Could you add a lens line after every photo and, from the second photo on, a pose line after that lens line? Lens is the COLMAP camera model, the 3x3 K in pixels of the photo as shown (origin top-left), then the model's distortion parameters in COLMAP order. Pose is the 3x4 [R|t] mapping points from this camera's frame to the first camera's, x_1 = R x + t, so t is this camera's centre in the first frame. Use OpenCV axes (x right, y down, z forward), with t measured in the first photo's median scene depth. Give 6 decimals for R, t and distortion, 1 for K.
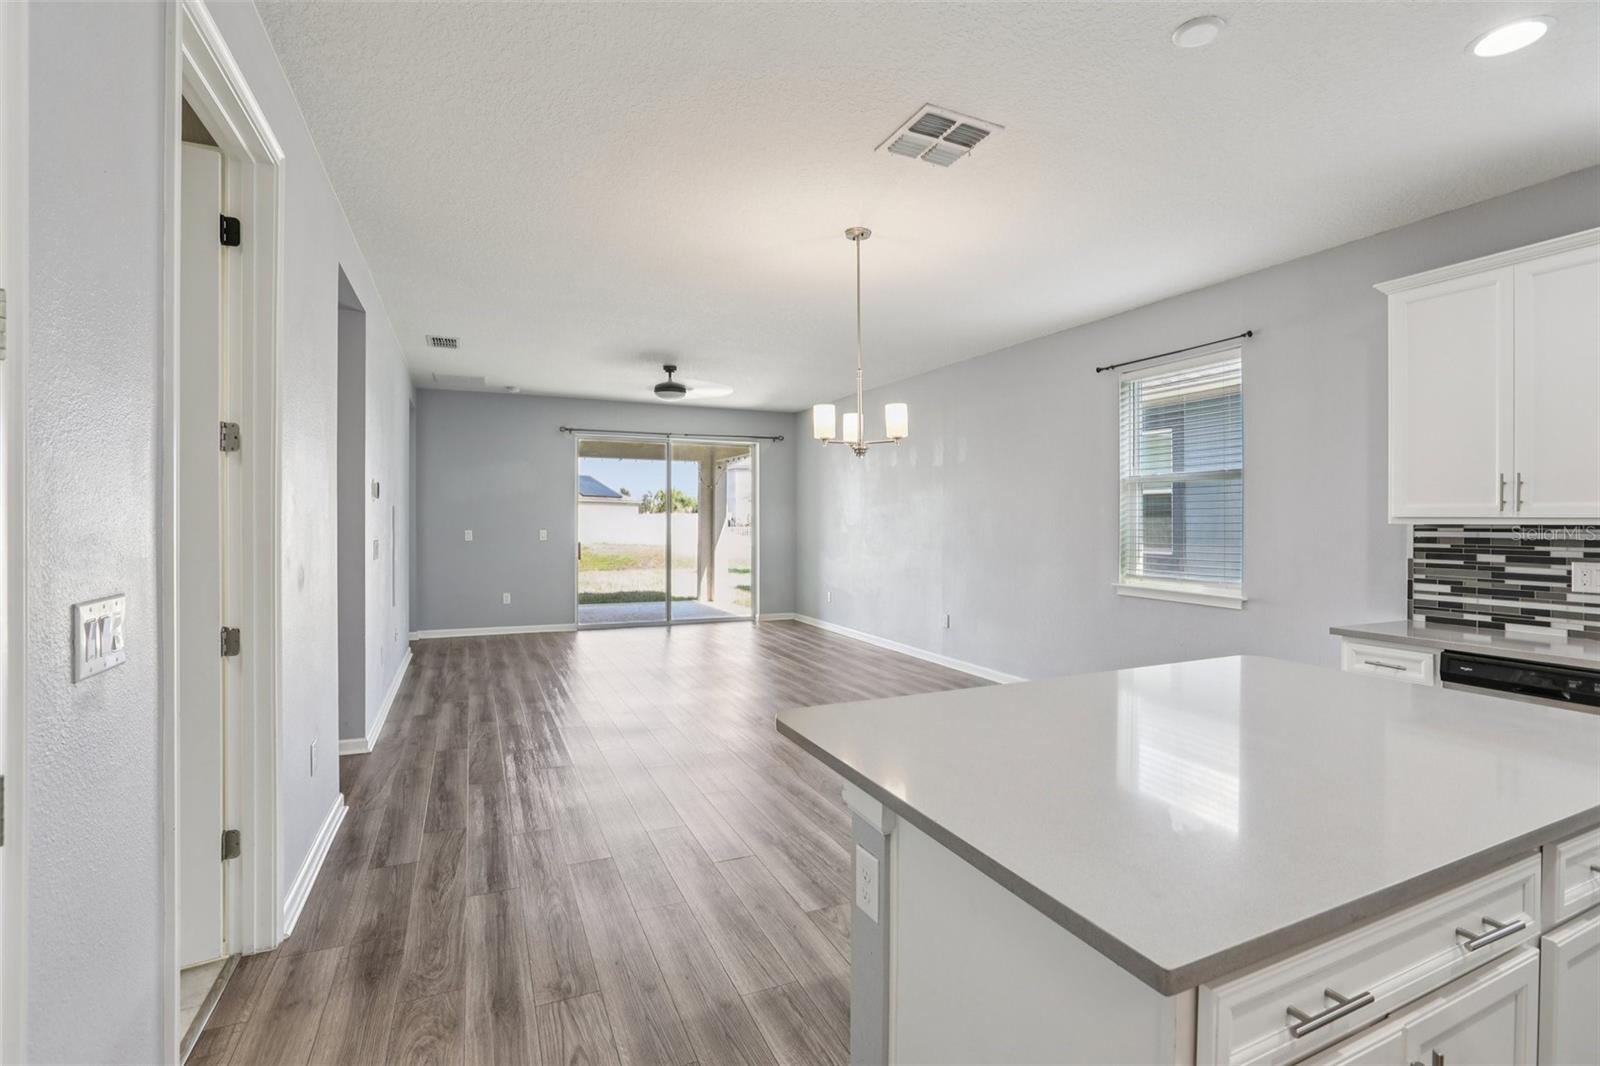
lens RADIAL K [[733.1, 0, 795.5], [0, 733.1, 519.3], [0, 0, 1]] dist [-0.046009, 0.015723]
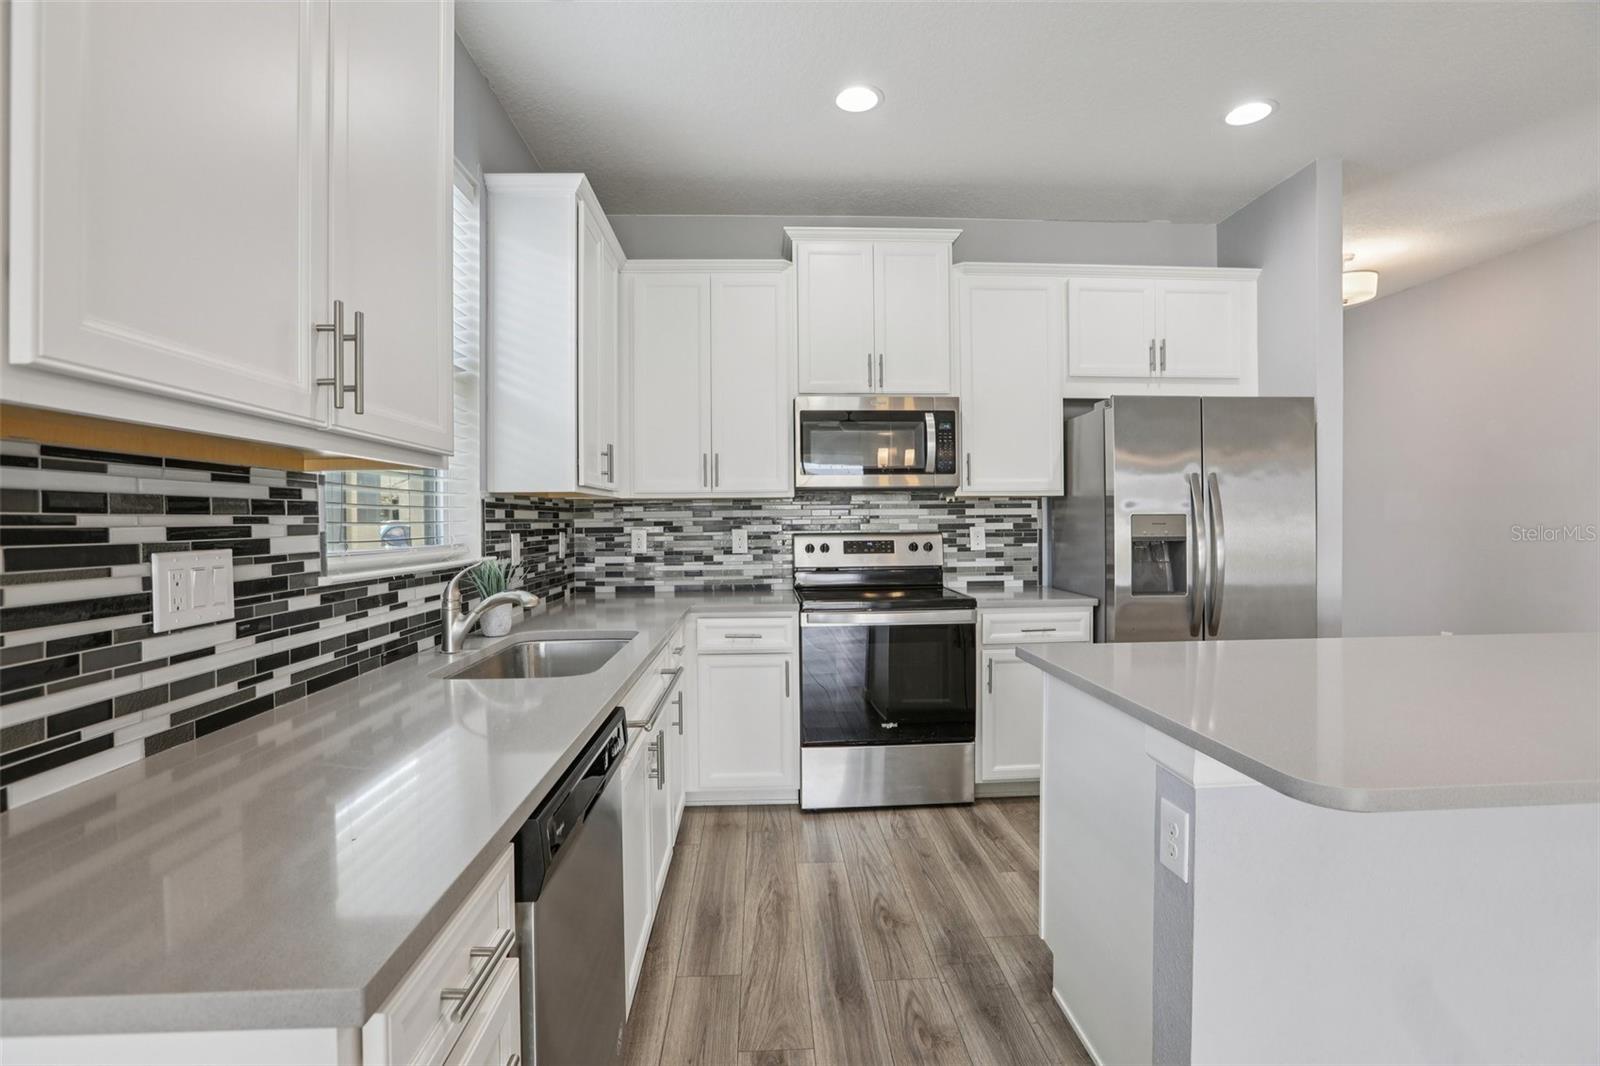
lens RADIAL K [[733.1, 0, 807.4], [0, 733.1, 518.9], [0, 0, 1]] dist [-0.046009, 0.015723]
pose [[-0.937077, 0.002283, 0.349115, 0.562251], [0.001945, 0.999997, -0.001320, 0.037668], [-0.349117, -0.000558, -0.937079, 1.086461]]
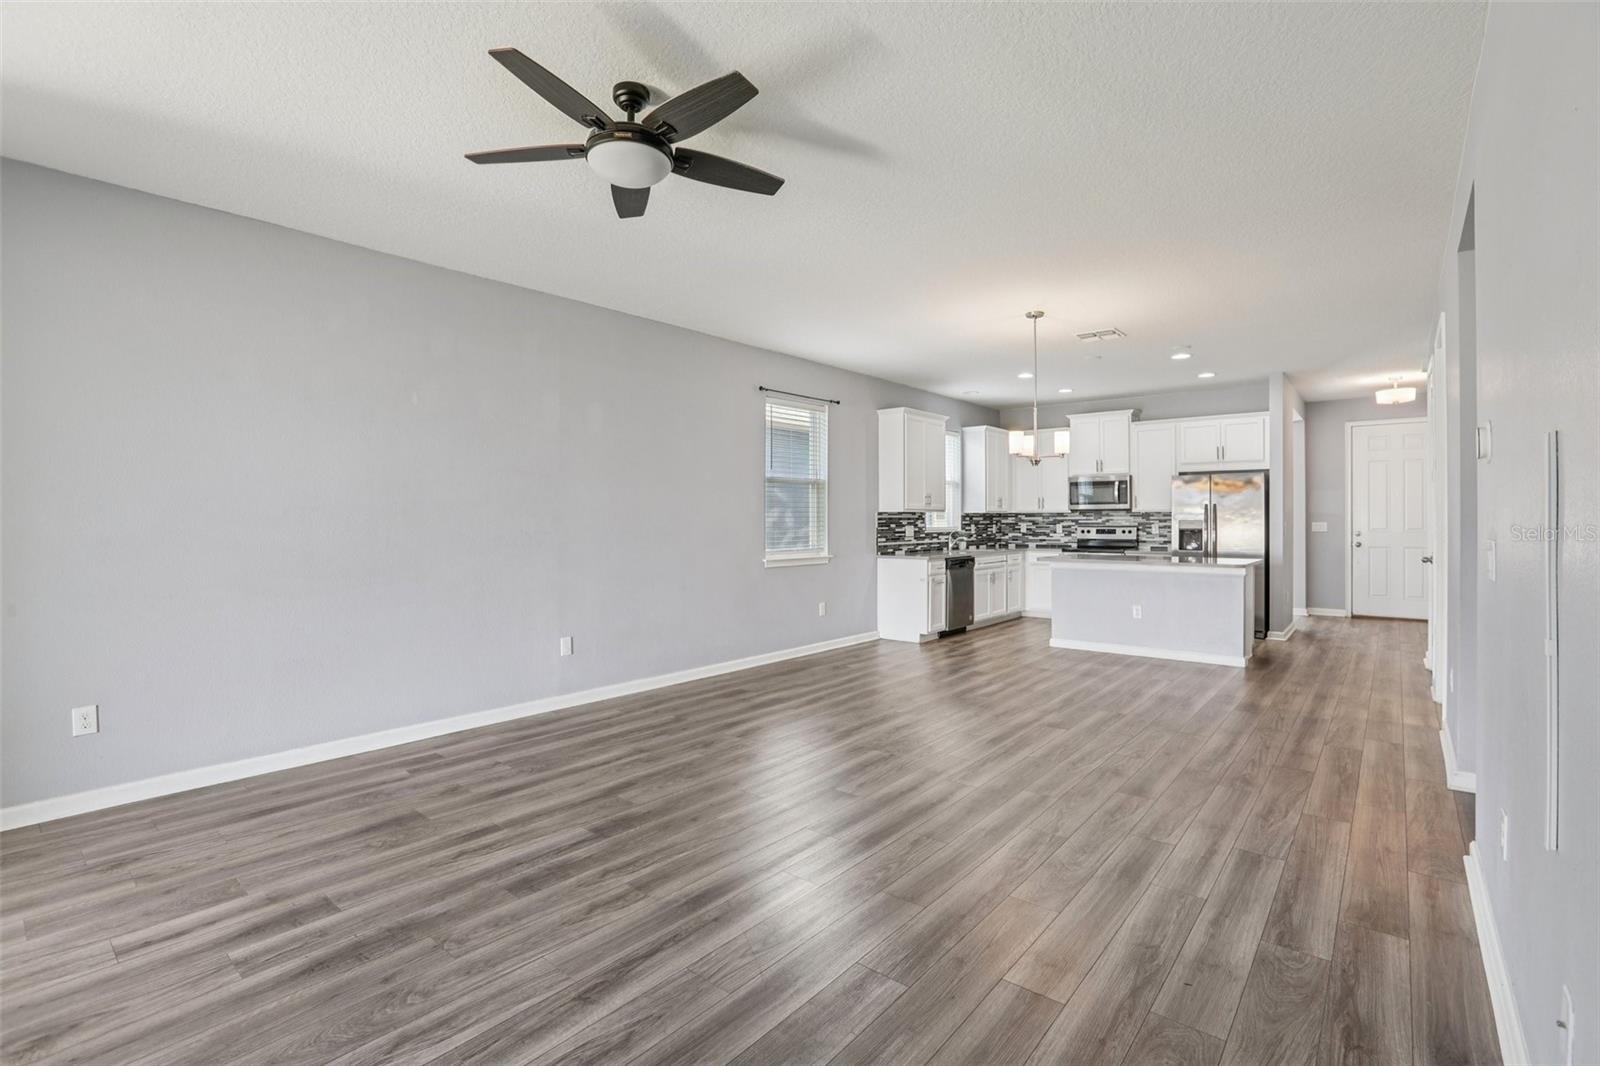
lens RADIAL K [[733.1, 0, 794.4], [0, 733.1, 519.0], [0, 0, 1]] dist [-0.046009, 0.015723]
pose [[-0.433747, -0.004520, 0.901023, -1.156081], [-0.000134, 0.999988, 0.004952, 0.016785], [-0.901035, 0.002027, -0.433742, 2.331614]]
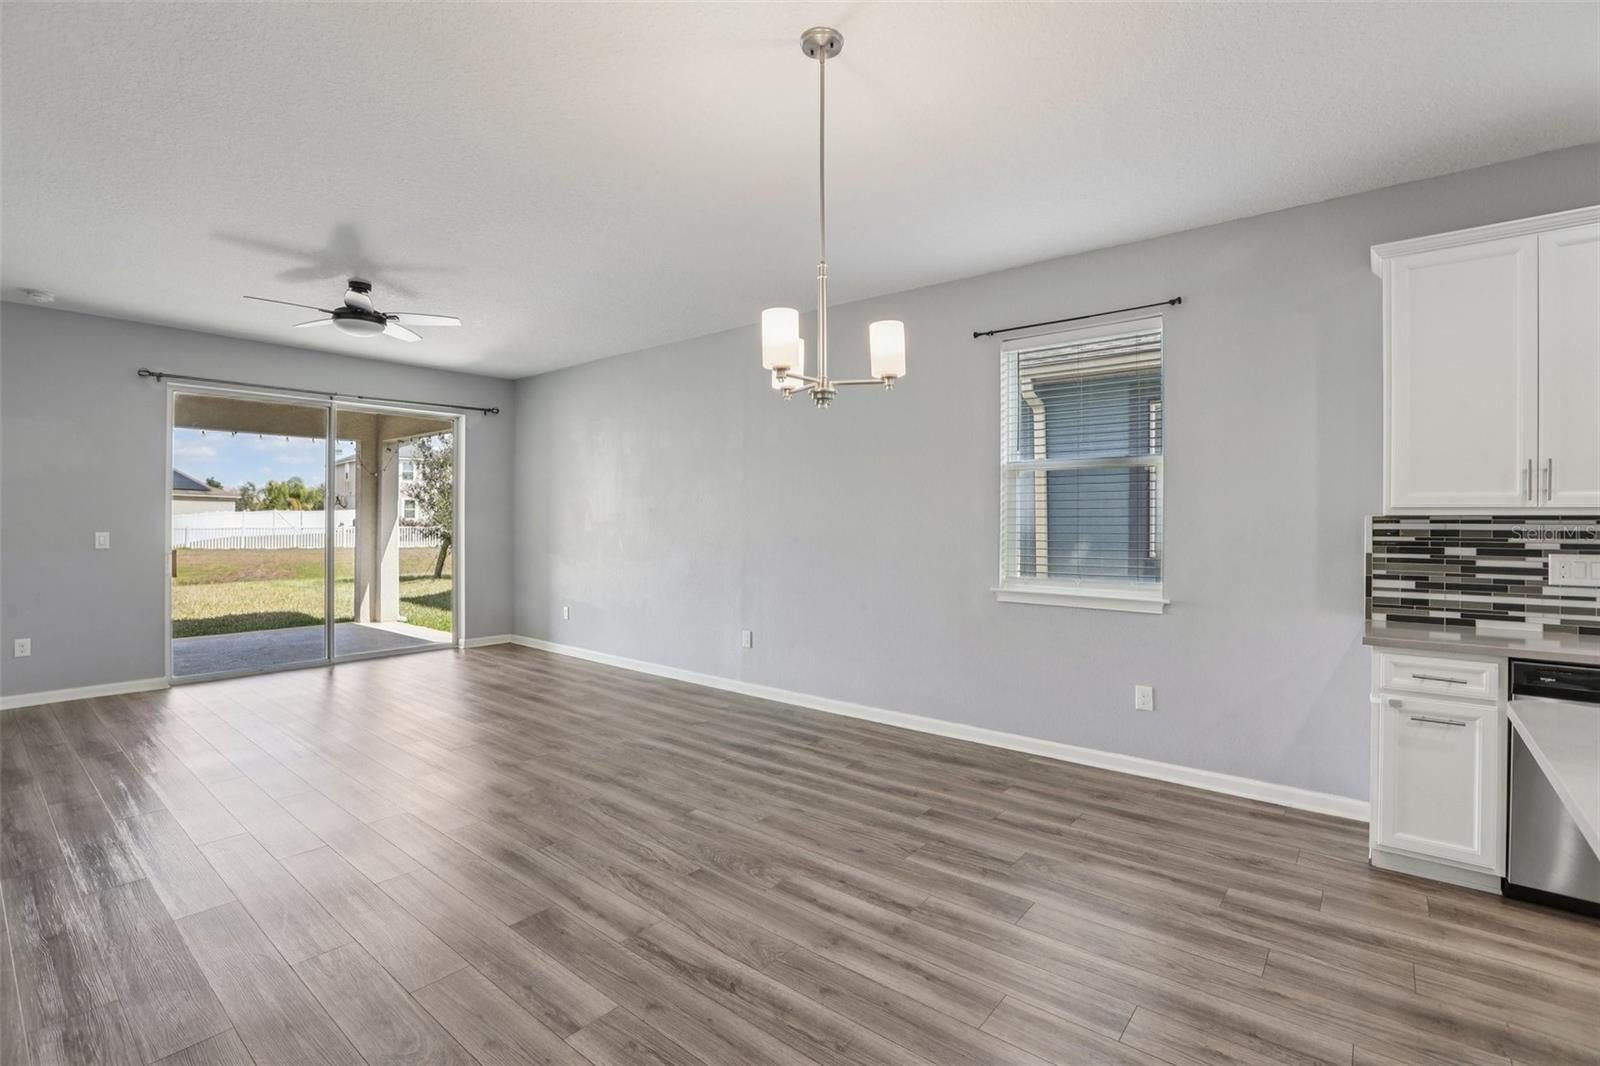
lens RADIAL K [[733.1, 0, 800.7], [0, 733.1, 517.2], [0, 0, 1]] dist [-0.046009, 0.015723]
pose [[0.895417, -0.001626, 0.445226, -0.221780], [0.001529, 0.999999, 0.000578, 0.006995], [-0.445226, 0.000163, 0.895418, 0.516912]]
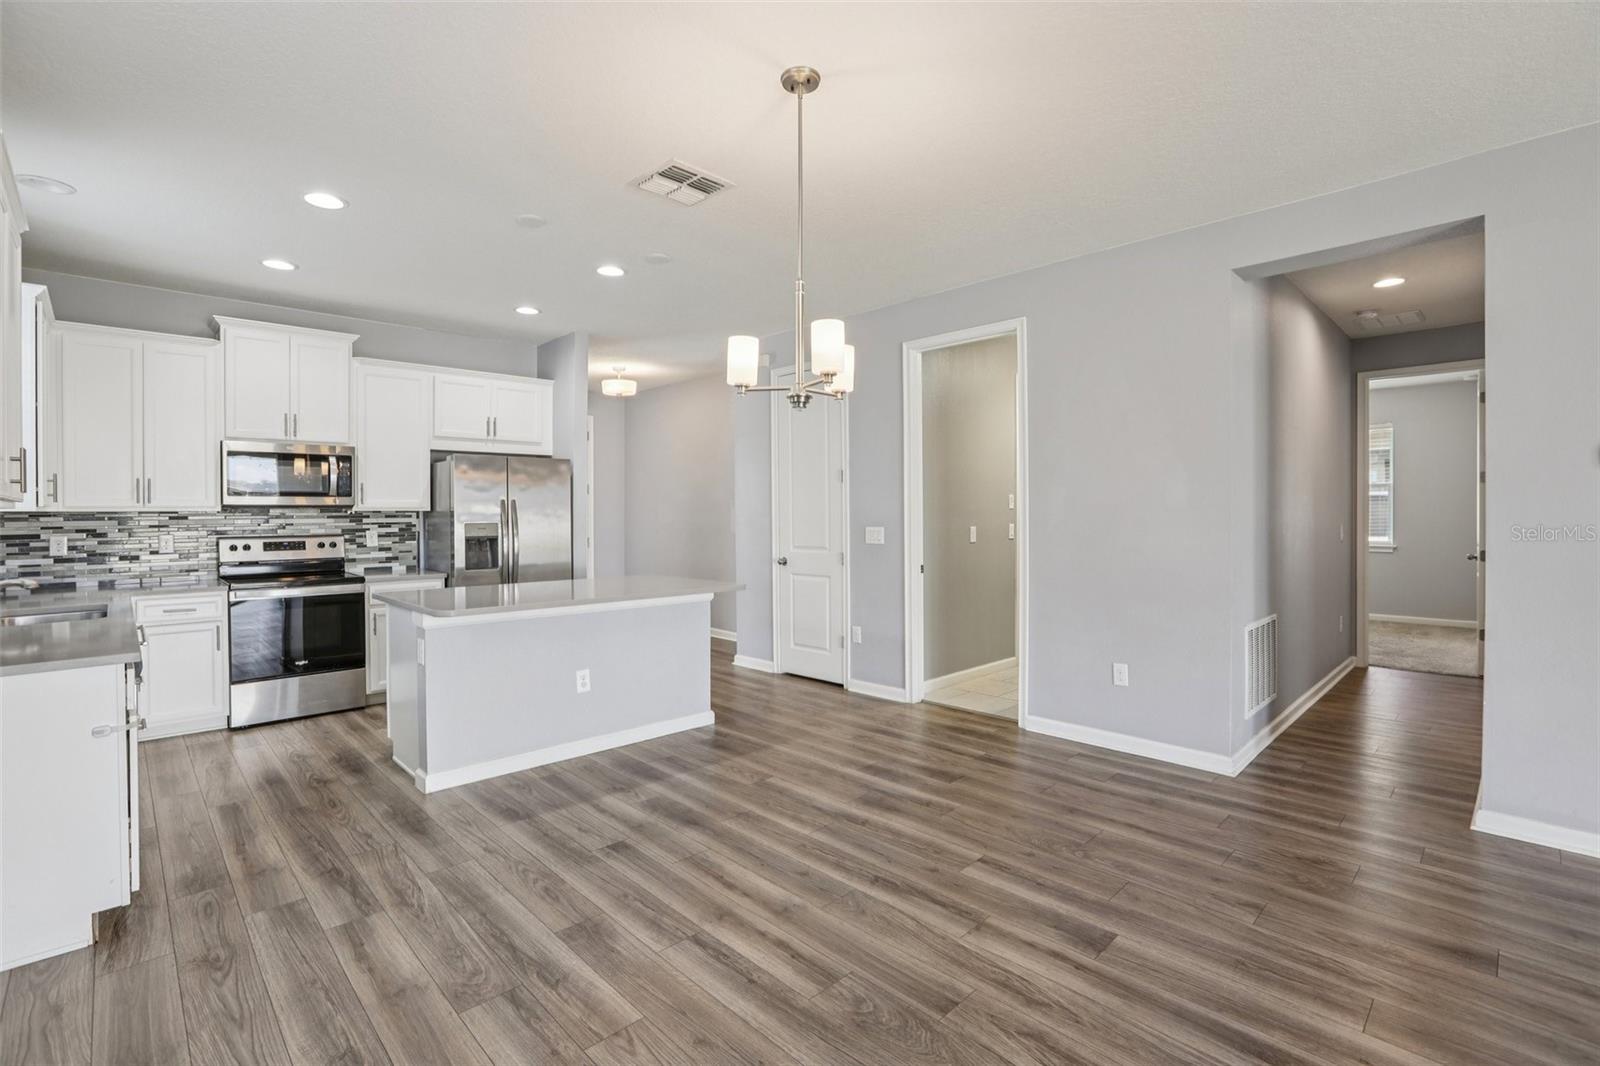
lens RADIAL K [[733.1, 0, 797.3], [0, 733.1, 518.2], [0, 0, 1]] dist [-0.046009, 0.015723]
pose [[-0.940179, 0.000999, -0.340679, 0.357675], [-0.000387, 0.999992, 0.004002, 0.013277], [0.340680, 0.003895, -0.940171, 1.825180]]
